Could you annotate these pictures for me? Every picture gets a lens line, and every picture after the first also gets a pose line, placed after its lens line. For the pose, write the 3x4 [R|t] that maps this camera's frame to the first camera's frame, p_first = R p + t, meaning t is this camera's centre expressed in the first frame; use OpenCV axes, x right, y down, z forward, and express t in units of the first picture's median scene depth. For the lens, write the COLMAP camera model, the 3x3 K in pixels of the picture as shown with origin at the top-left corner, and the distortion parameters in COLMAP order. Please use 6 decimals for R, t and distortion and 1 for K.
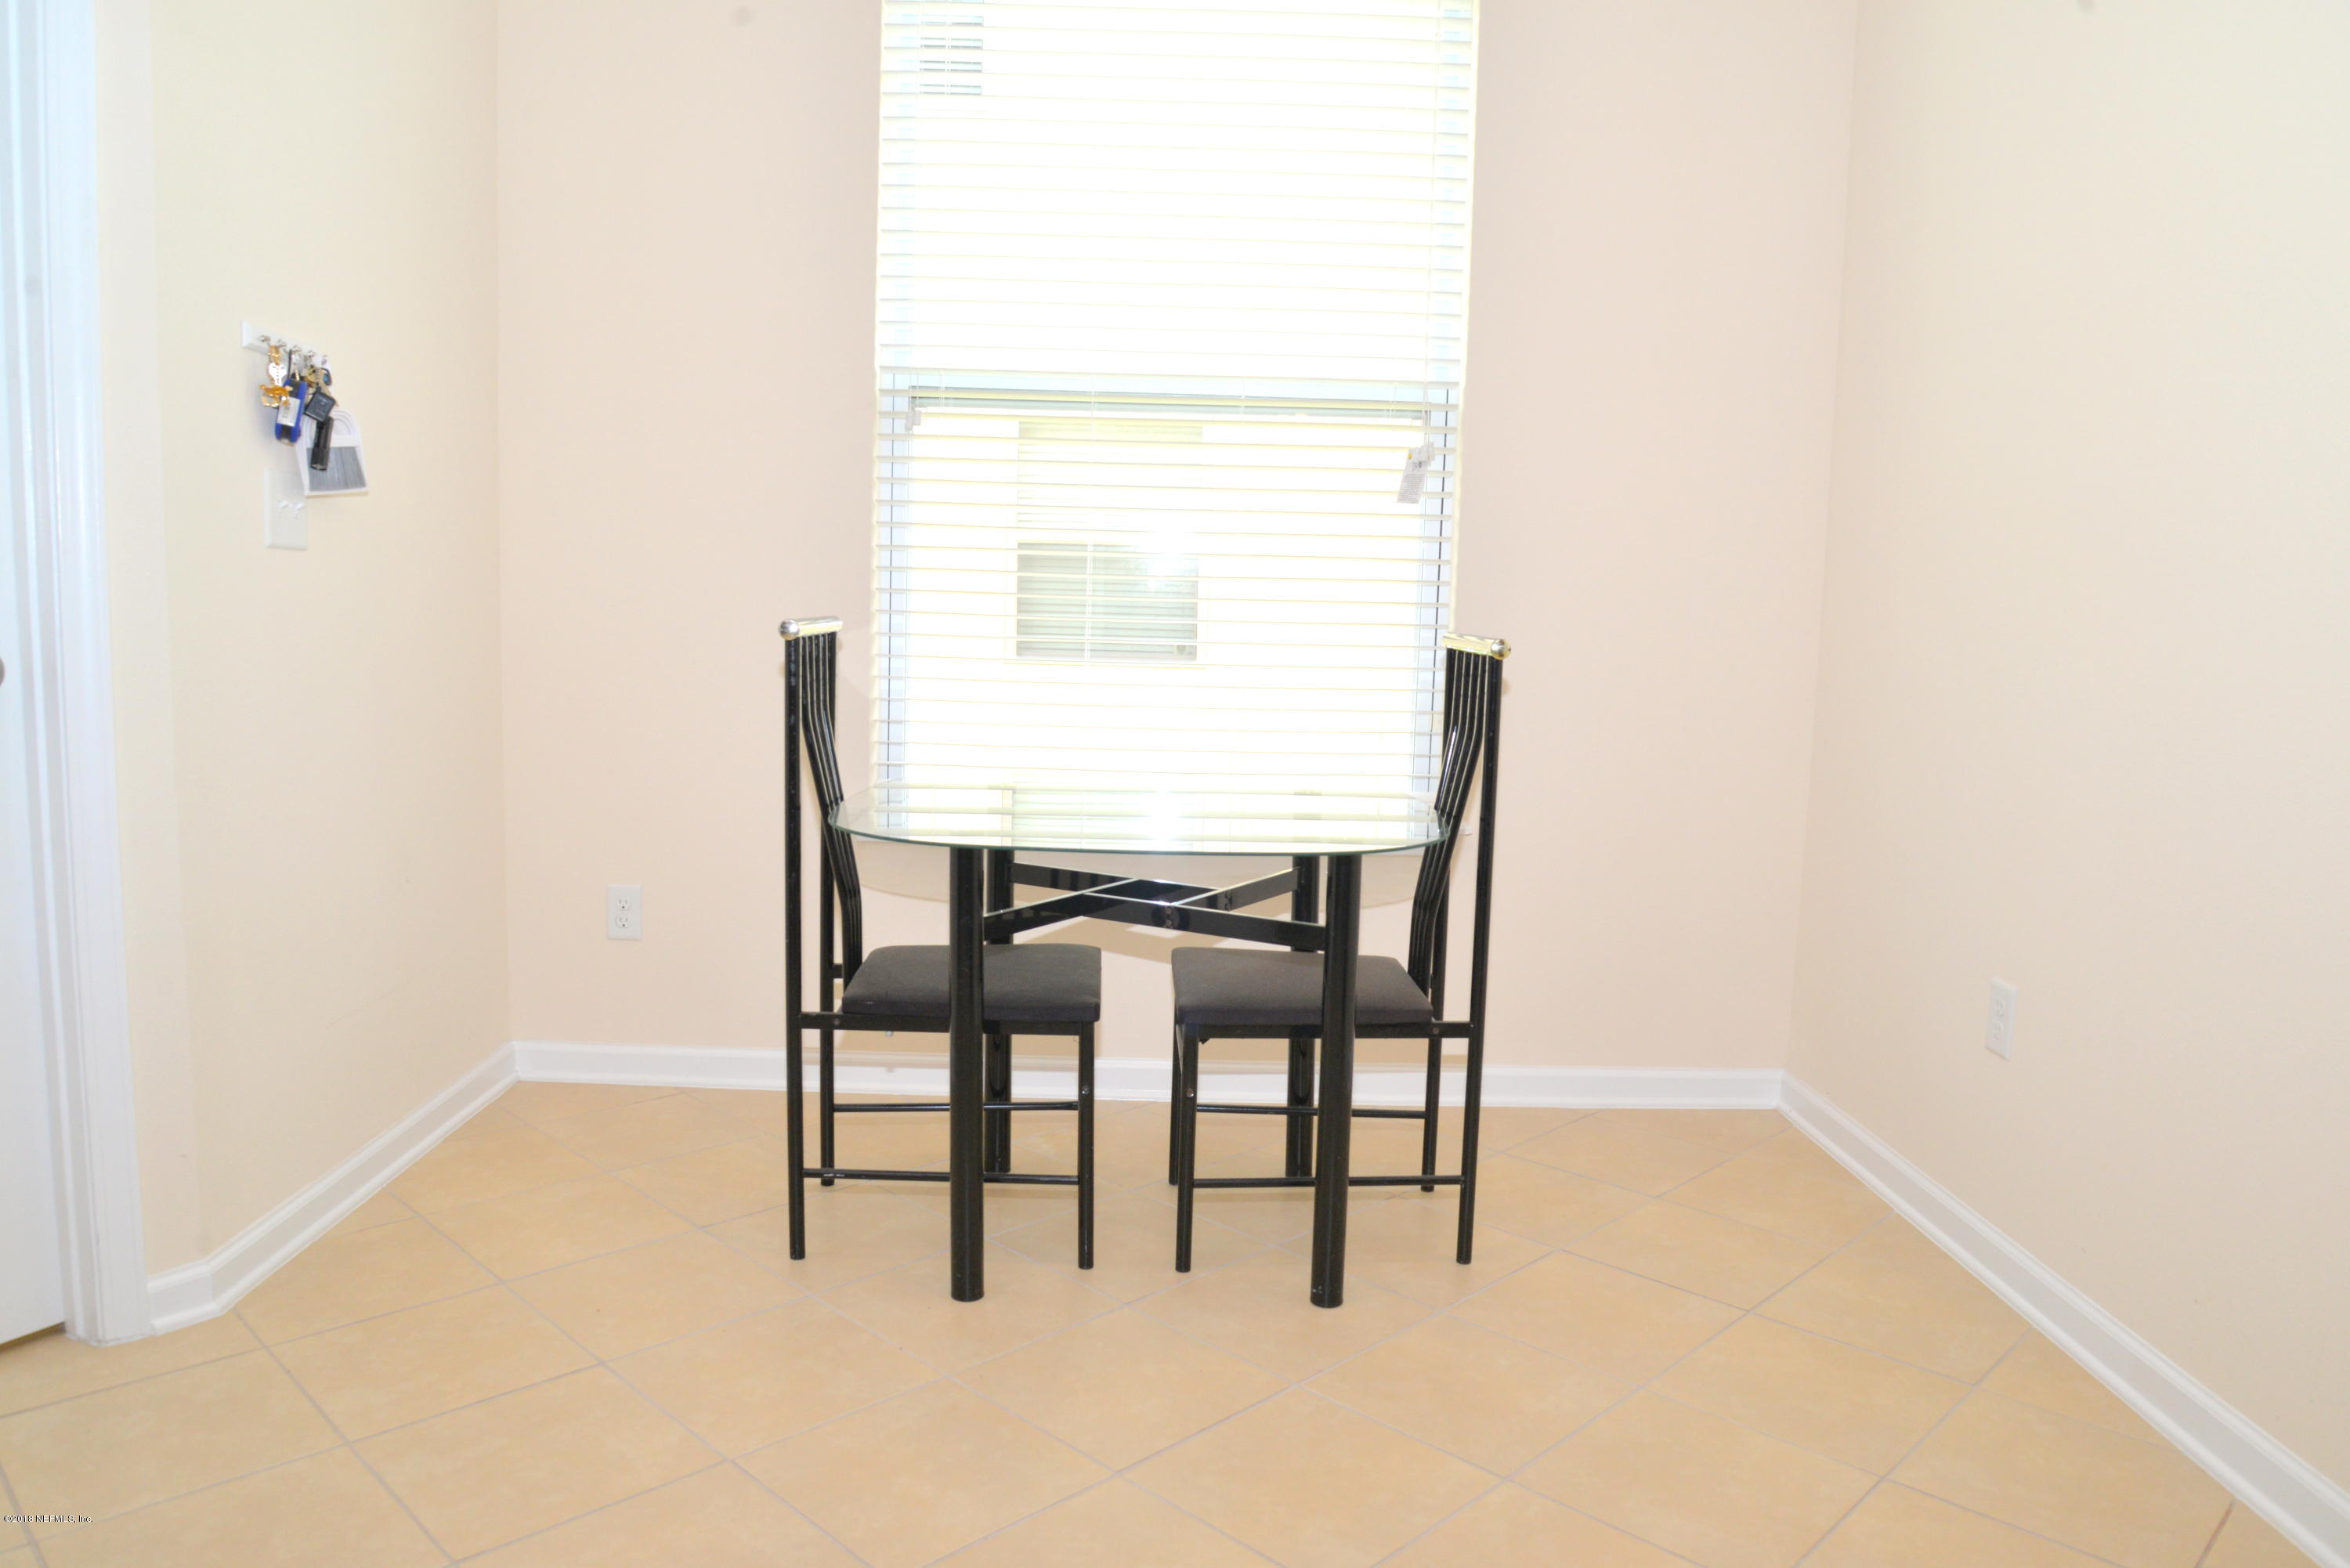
lens RADIAL K [[1597.1, 0, 1169.4], [0, 1597.1, 789.5], [0, 0, 1]] dist [-0.085734, 0.025397]
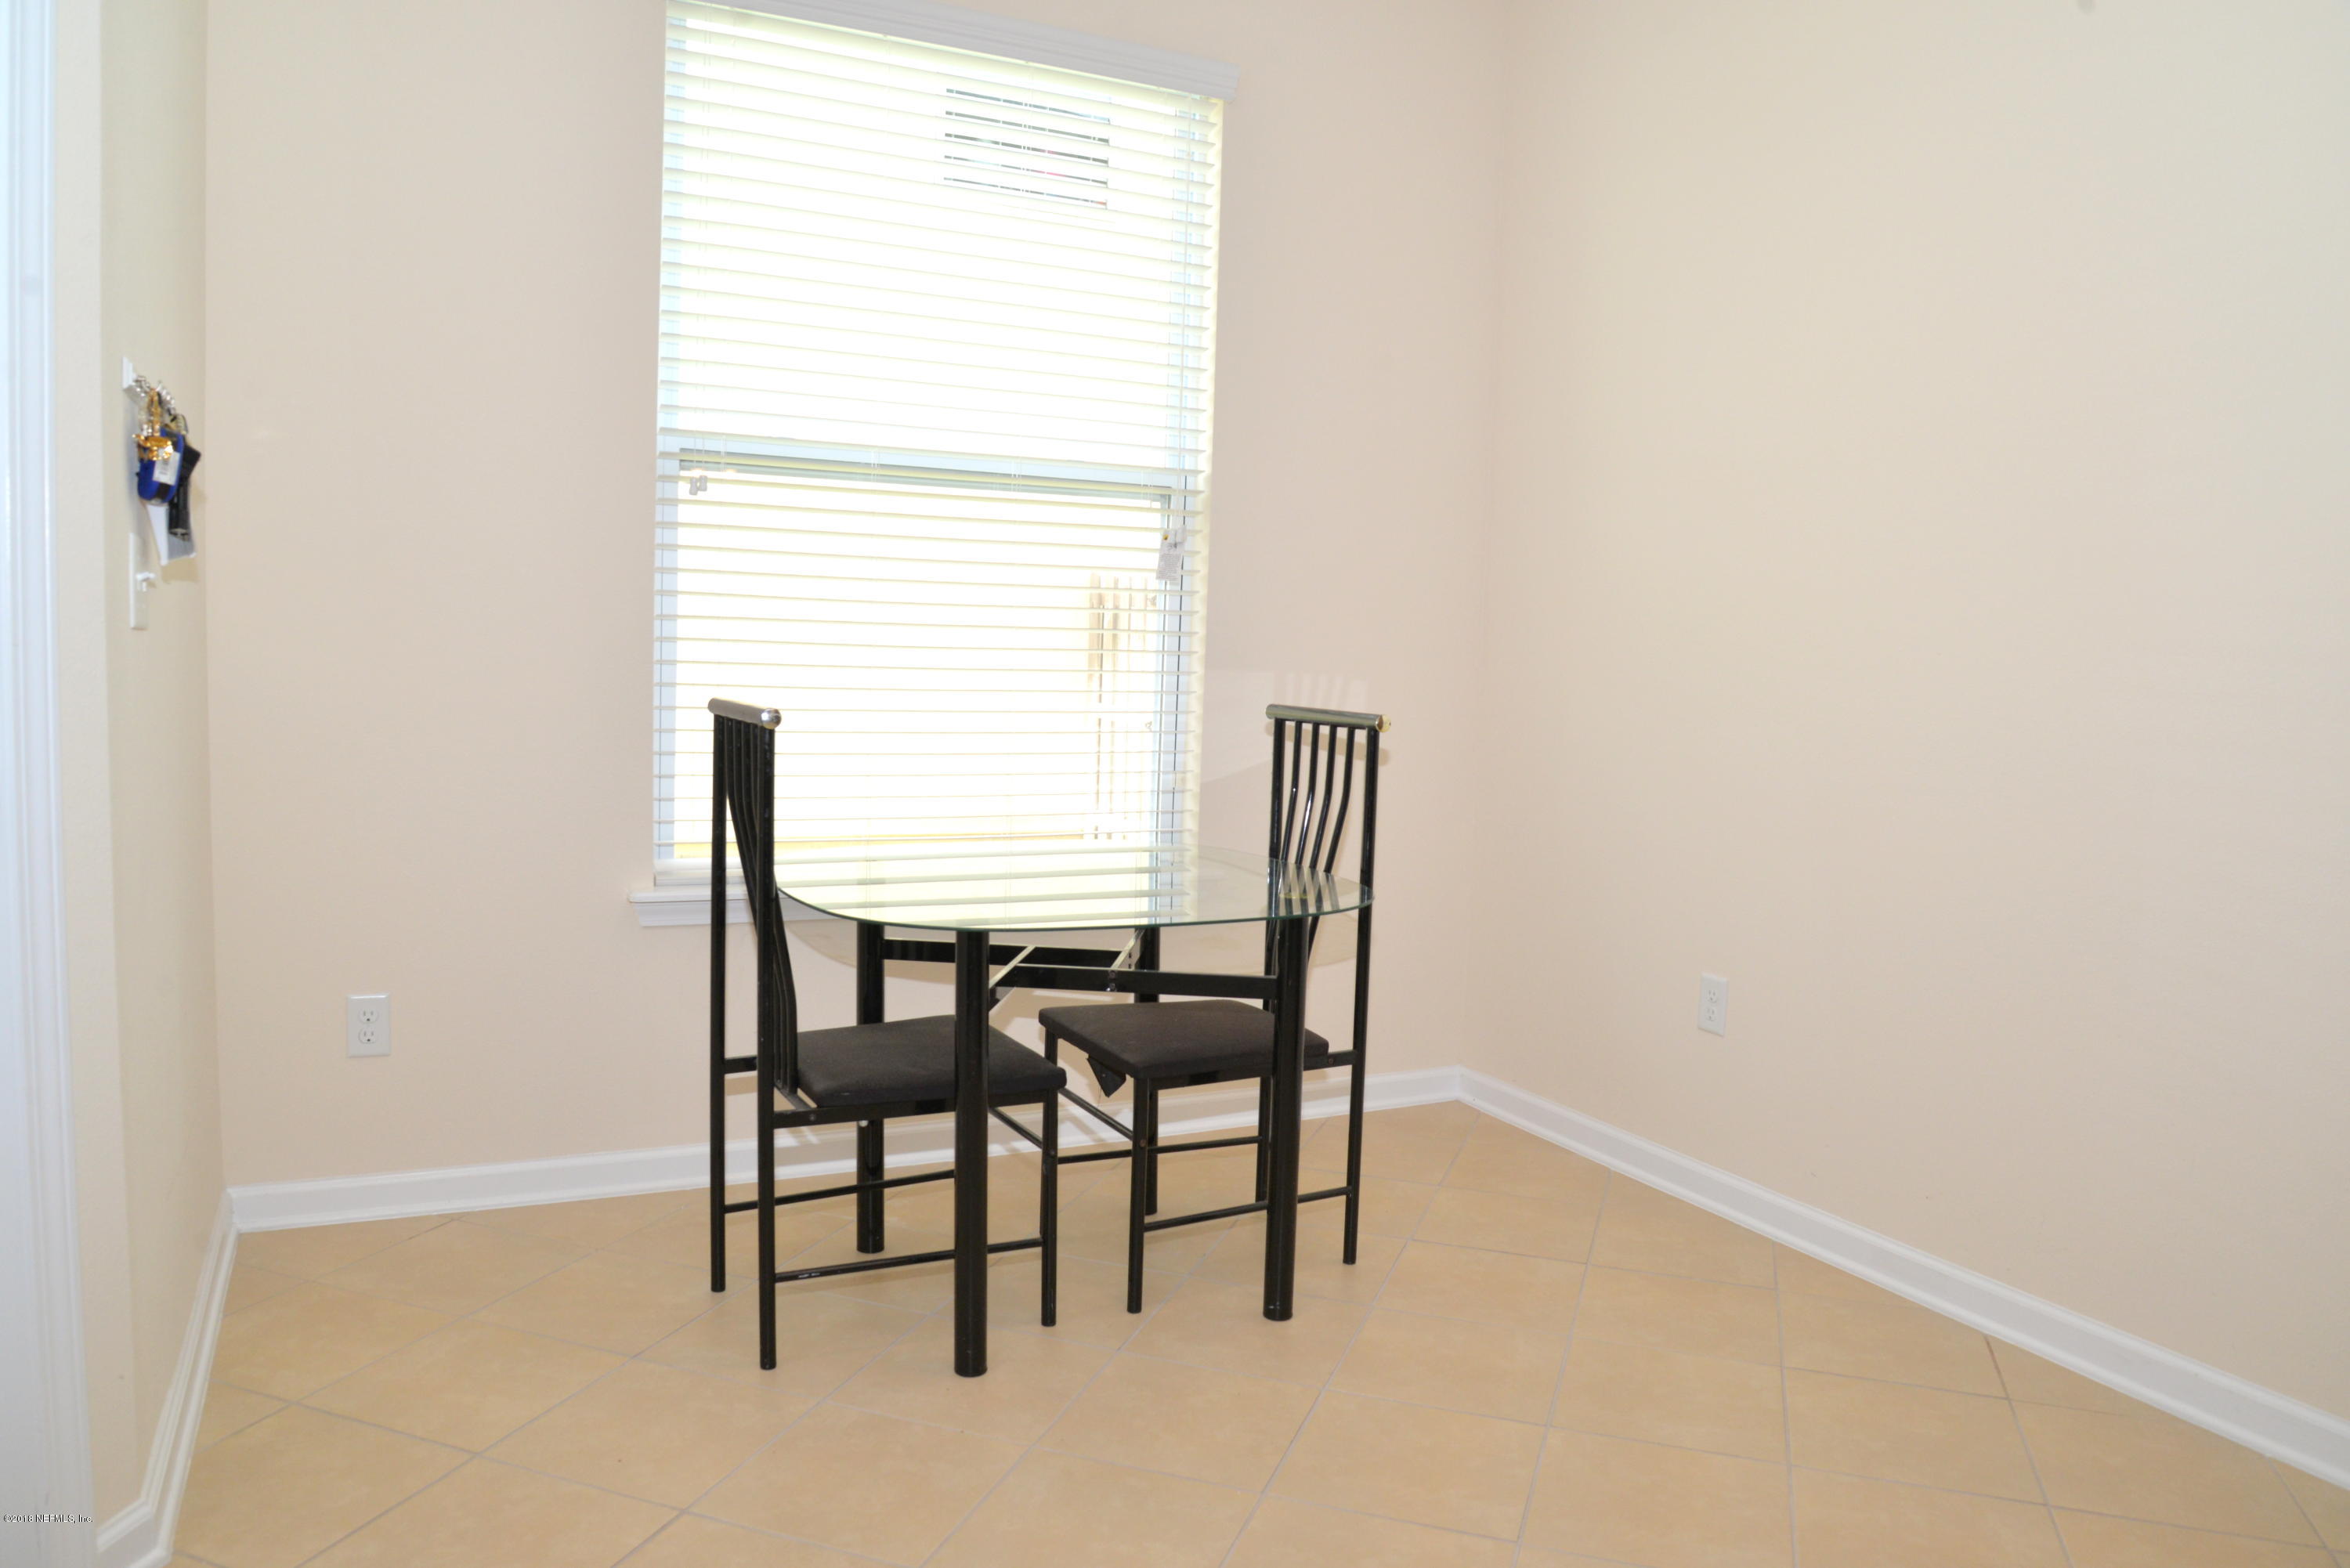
lens RADIAL K [[1597.1, 0, 1134.6], [0, 1597.1, 808.4], [0, 0, 1]] dist [-0.085734, 0.025397]
pose [[0.908065, -0.040344, 0.416881, -0.392170], [0.046144, 0.998927, -0.003842, -0.025962], [-0.416279, 0.022725, 0.908953, 0.028963]]
